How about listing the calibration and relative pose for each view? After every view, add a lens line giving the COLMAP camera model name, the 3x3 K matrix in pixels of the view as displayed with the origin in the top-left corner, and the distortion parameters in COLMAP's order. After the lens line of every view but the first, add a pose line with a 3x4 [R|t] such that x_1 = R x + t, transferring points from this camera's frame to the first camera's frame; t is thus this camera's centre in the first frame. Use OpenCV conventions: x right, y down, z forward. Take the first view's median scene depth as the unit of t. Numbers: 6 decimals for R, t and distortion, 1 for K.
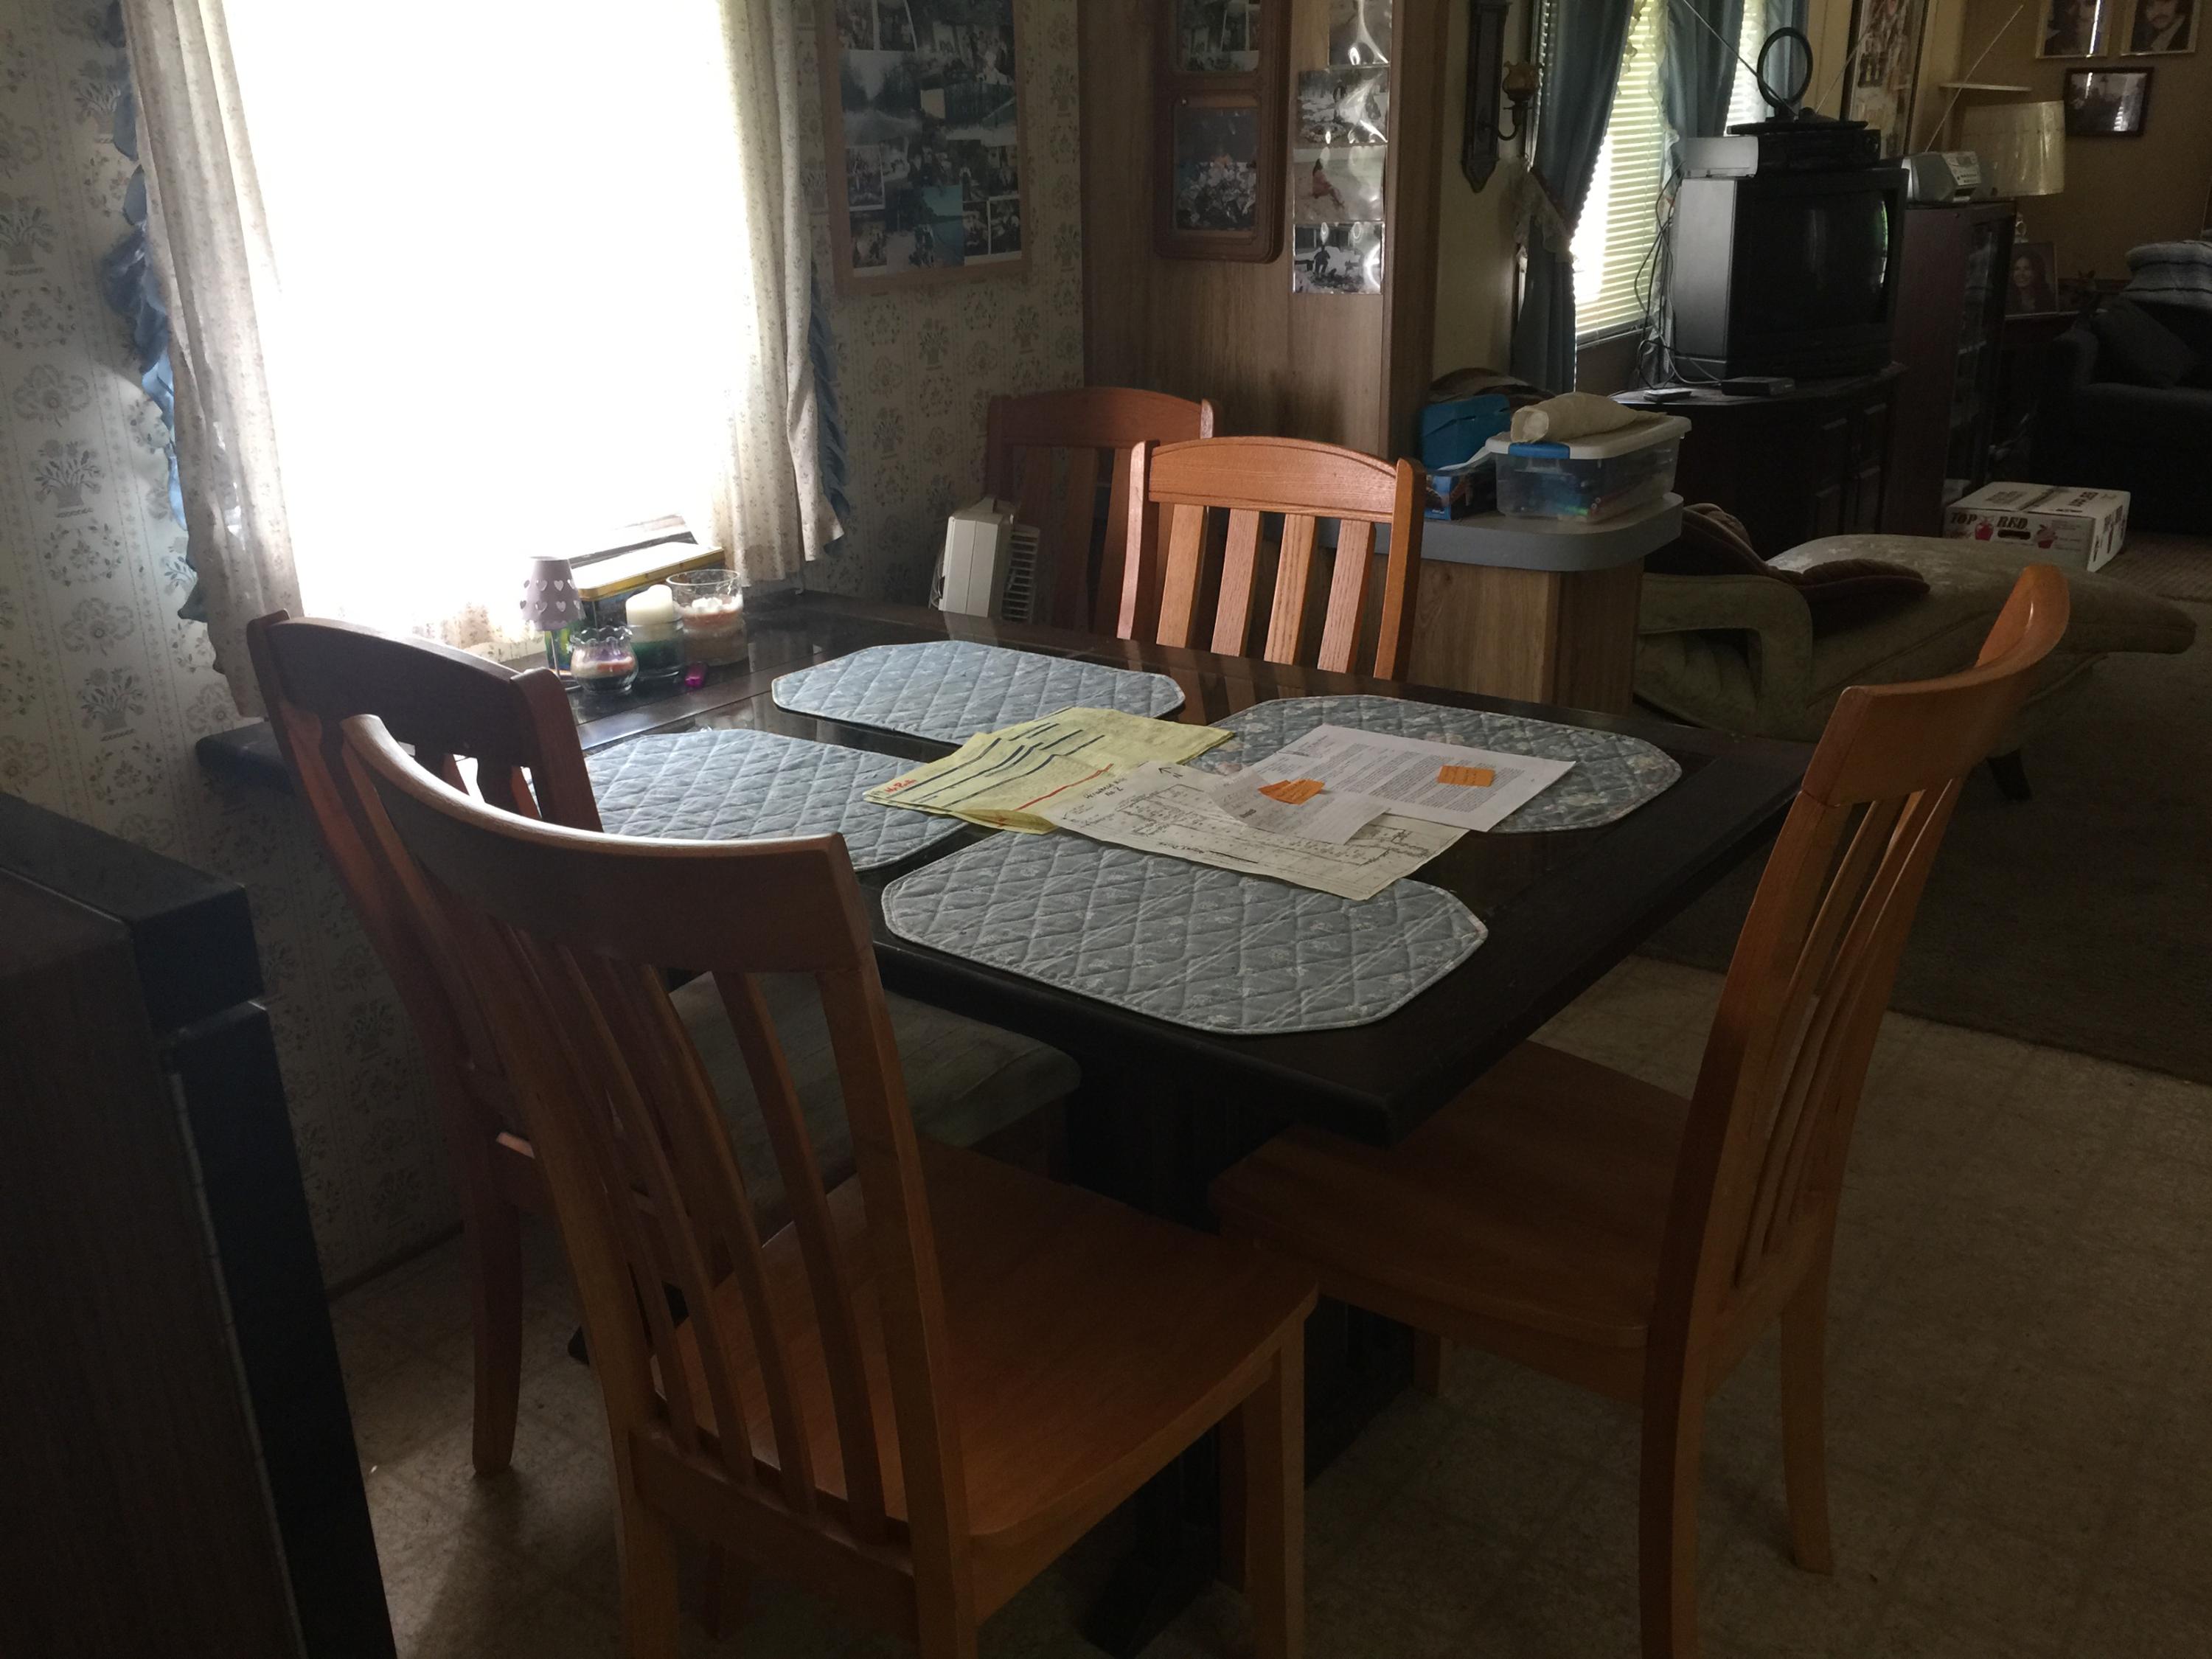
lens RADIAL K [[1865.5, 0, 1094.6], [0, 1865.5, 821.4], [0, 0, 1]] dist [0.001873, -0.009250]
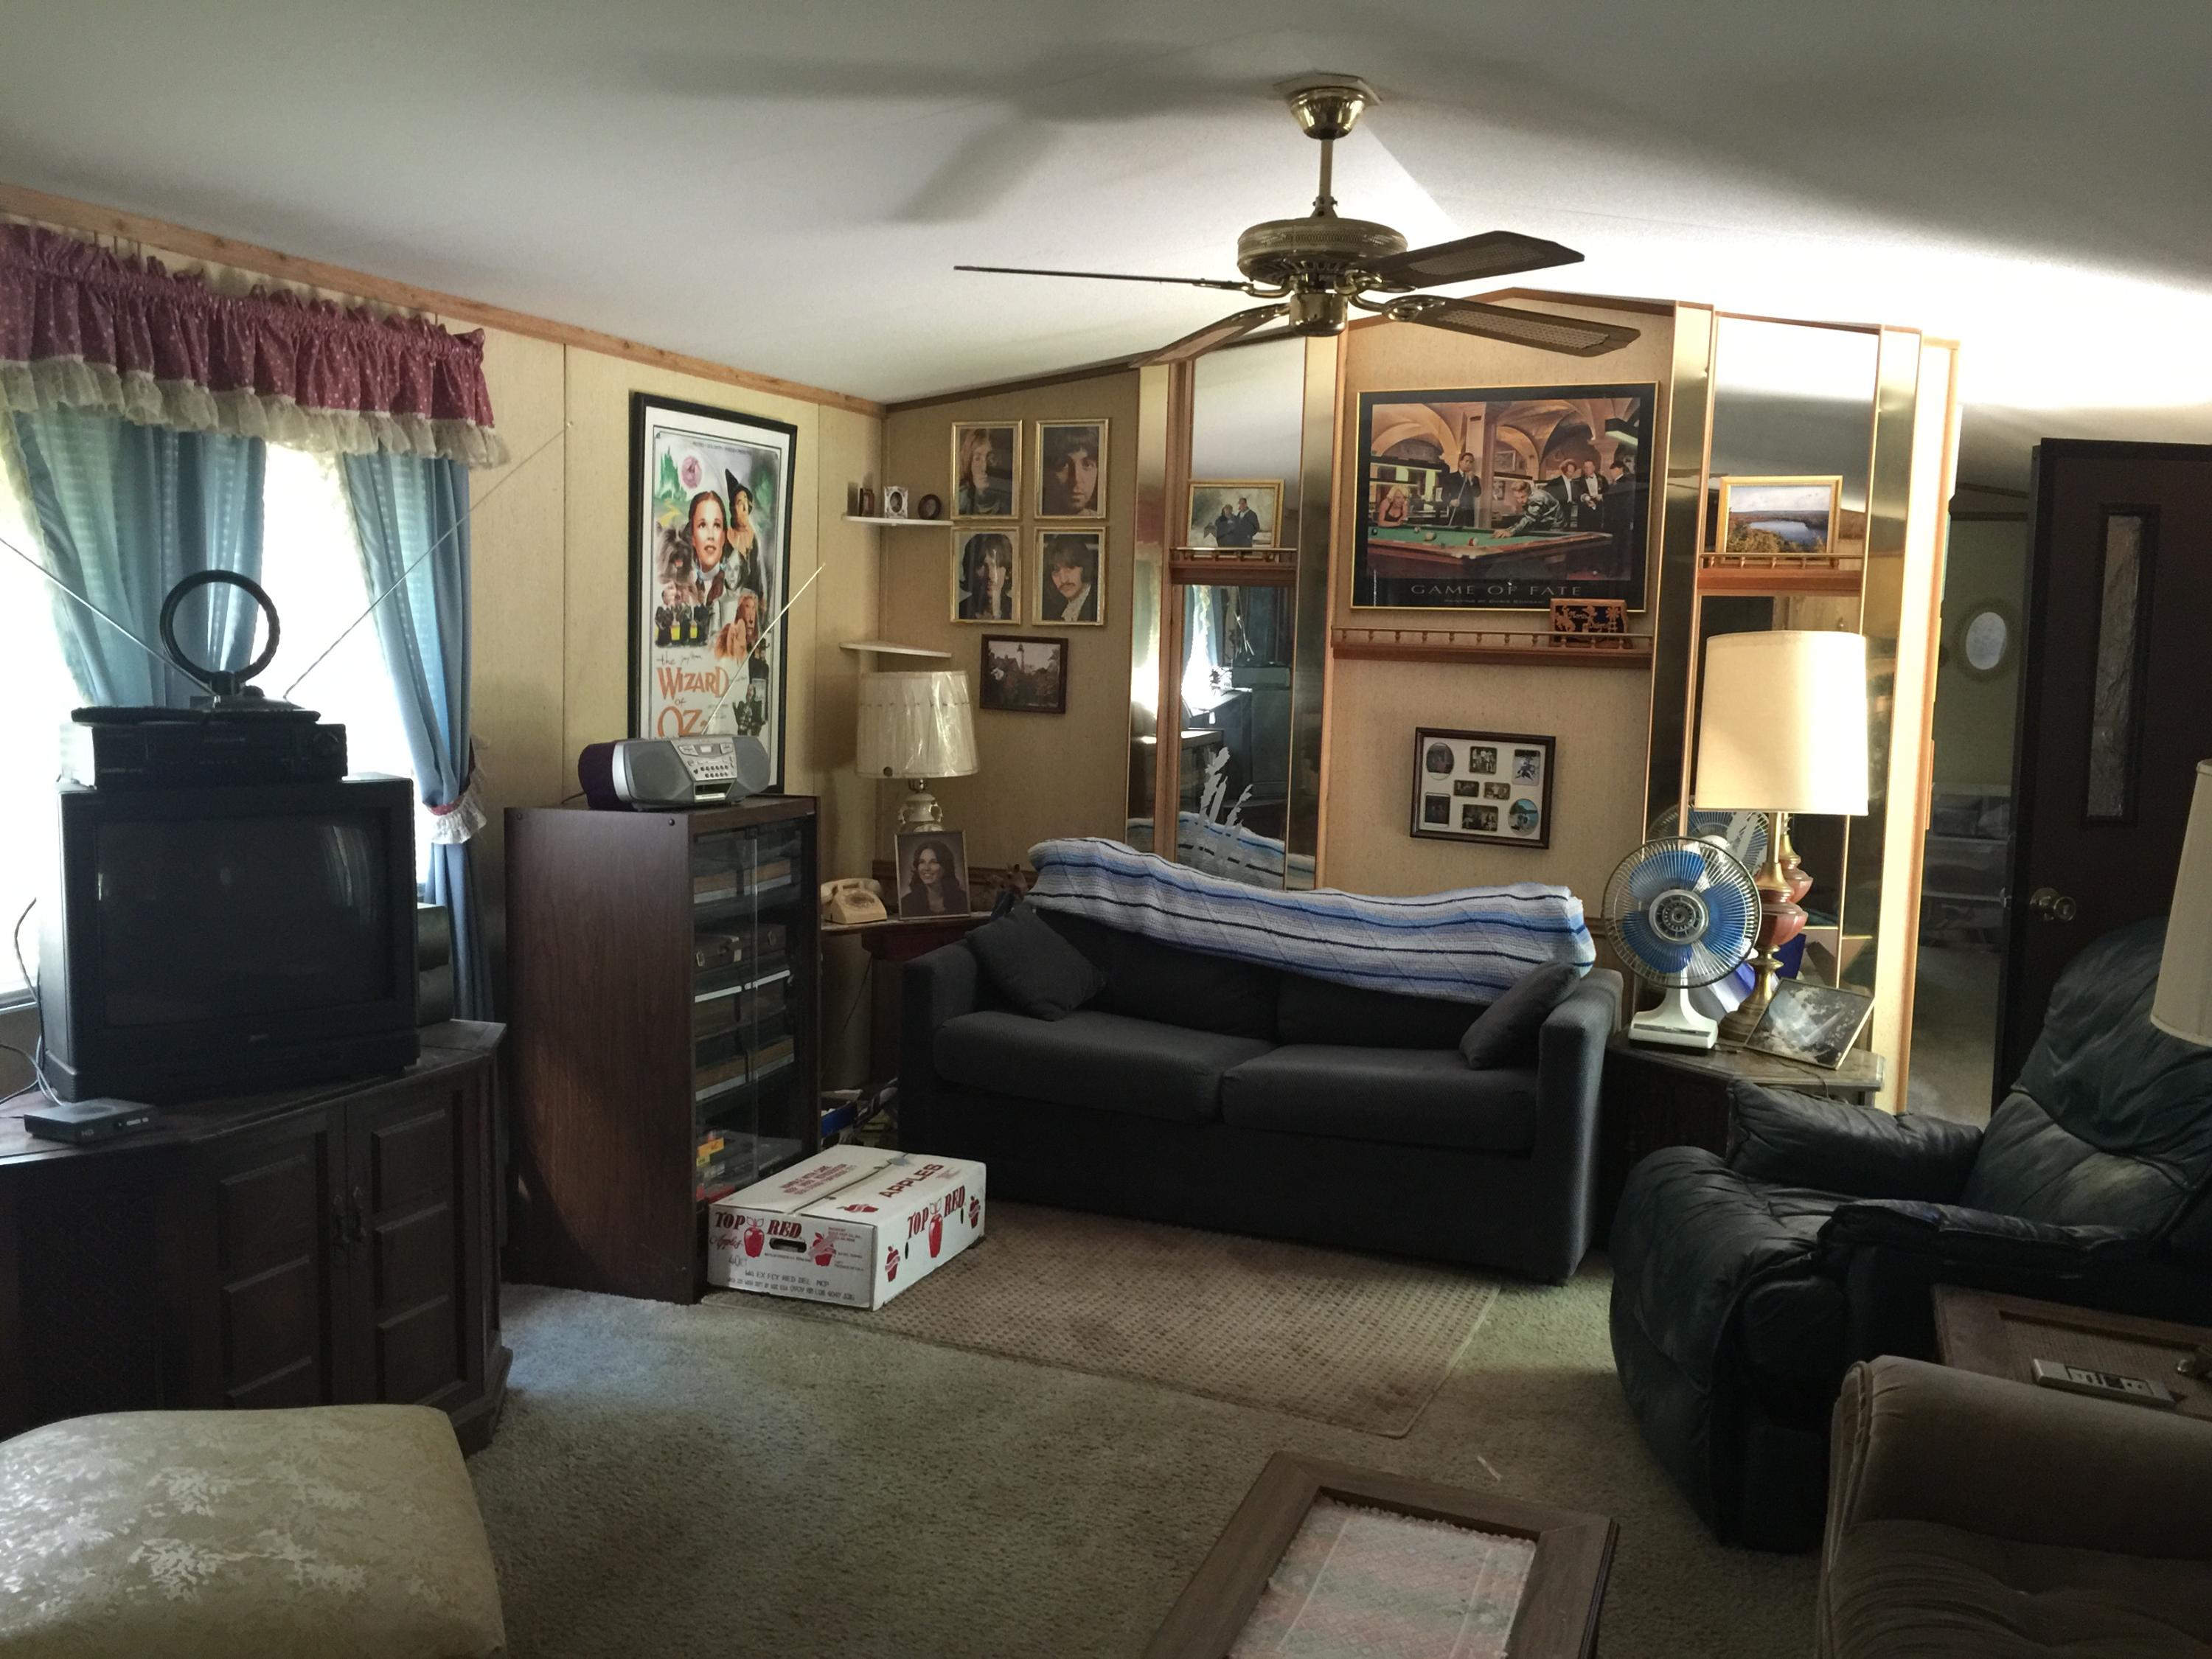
lens RADIAL K [[1865.5, 0, 1094.6], [0, 1865.5, 821.4], [0, 0, 1]] dist [0.001873, -0.009250]
pose [[0.956669, 0.021217, 0.290403, 0.348358], [0.052975, 0.968015, -0.245238, -0.114475], [-0.286317, 0.249996, 0.924946, 0.225537]]
